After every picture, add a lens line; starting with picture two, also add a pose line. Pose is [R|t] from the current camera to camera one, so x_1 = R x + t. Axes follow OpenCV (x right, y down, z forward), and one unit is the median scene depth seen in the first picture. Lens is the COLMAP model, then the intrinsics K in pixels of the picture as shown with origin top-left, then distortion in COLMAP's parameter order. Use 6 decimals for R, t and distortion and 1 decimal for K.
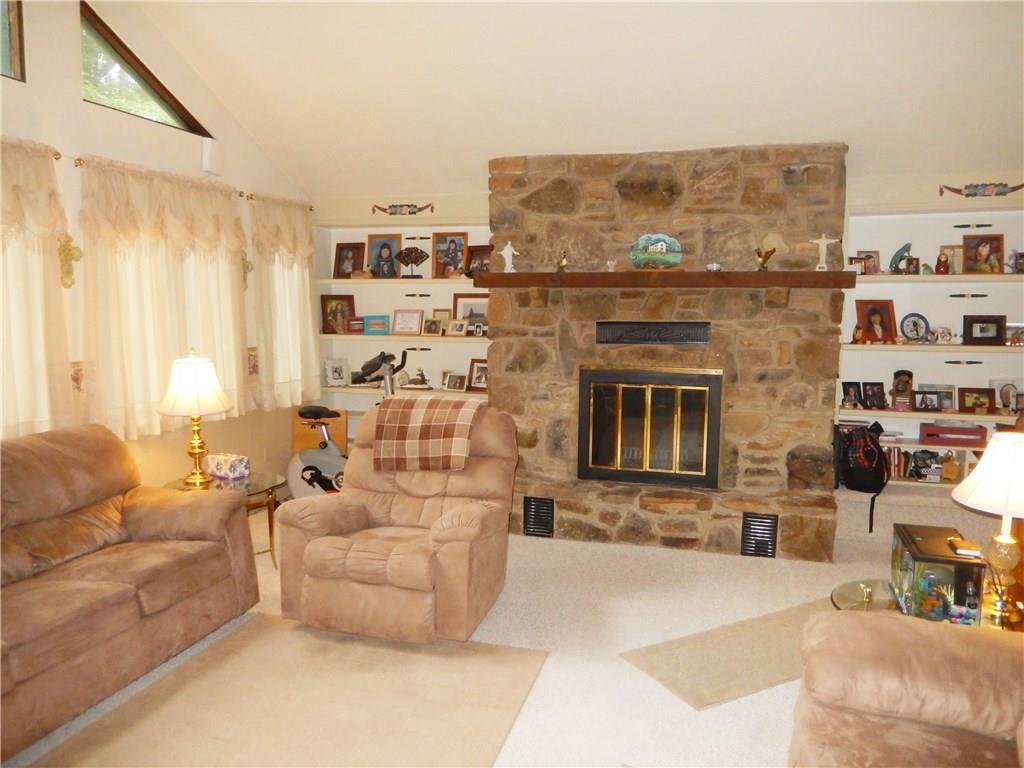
lens RADIAL K [[751.9, 0, 517.7], [0, 751.9, 383.6], [0, 0, 1]] dist [-0.038587, 0.004794]
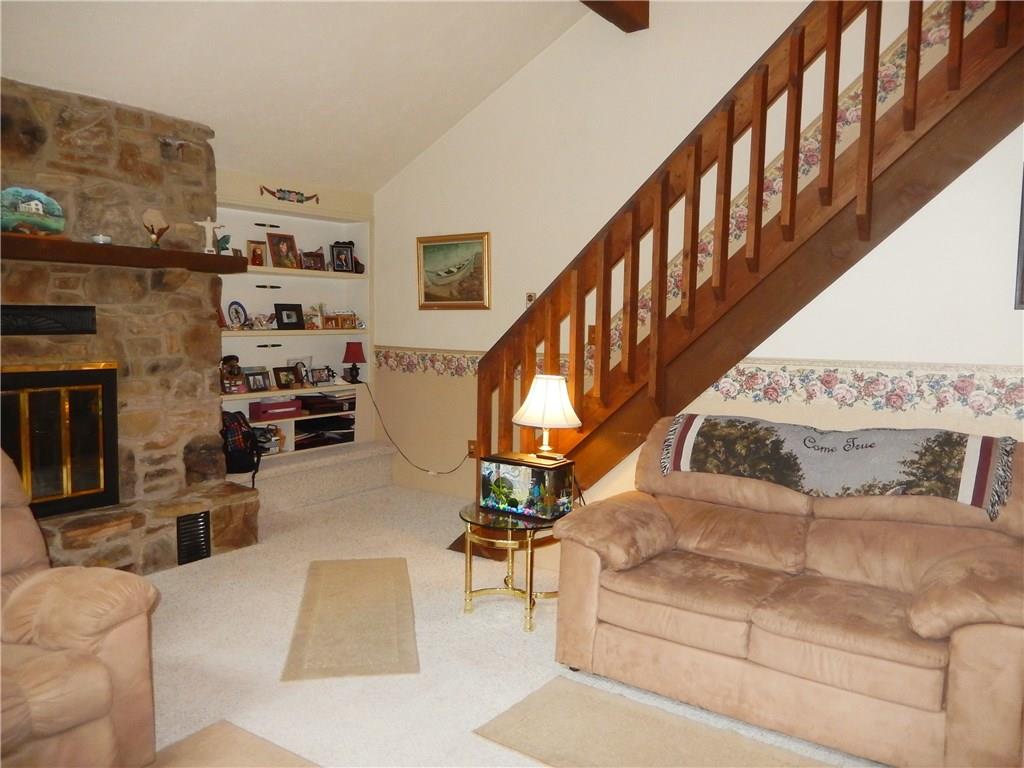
lens RADIAL K [[751.9, 0, 517.7], [0, 751.9, 383.6], [0, 0, 1]] dist [-0.038587, 0.004794]
pose [[0.285582, -0.079583, 0.955044, -0.404415], [0.088950, 0.994445, 0.056268, -0.001713], [-0.954217, 0.068882, 0.291075, 0.326169]]
